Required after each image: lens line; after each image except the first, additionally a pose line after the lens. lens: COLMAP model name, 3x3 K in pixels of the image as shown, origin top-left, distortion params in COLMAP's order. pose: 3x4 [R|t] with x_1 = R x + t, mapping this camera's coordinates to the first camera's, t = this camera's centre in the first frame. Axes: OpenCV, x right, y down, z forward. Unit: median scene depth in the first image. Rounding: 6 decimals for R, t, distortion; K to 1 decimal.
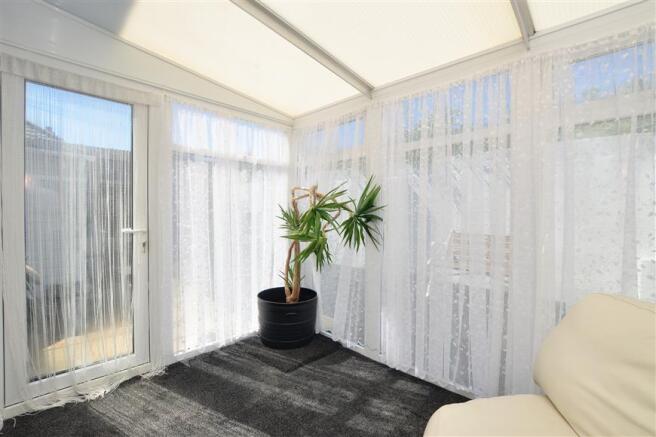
lens RADIAL K [[293.0, 0, 330.4], [0, 293.0, 218.1], [0, 0, 1]] dist [-0.018421, 0.000356]
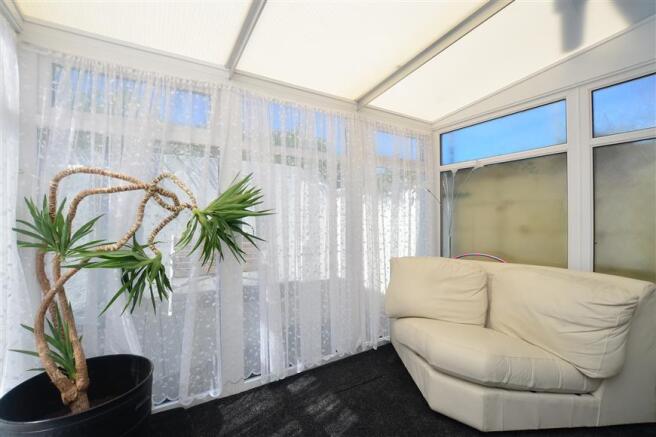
lens RADIAL K [[293.0, 0, 330.2], [0, 293.0, 217.3], [0, 0, 1]] dist [-0.018421, 0.000356]
pose [[0.240874, -0.000039, 0.970556, -0.608292], [0.028977, 0.999555, -0.007152, -0.002250], [-0.970124, 0.029846, 0.240767, 0.543347]]
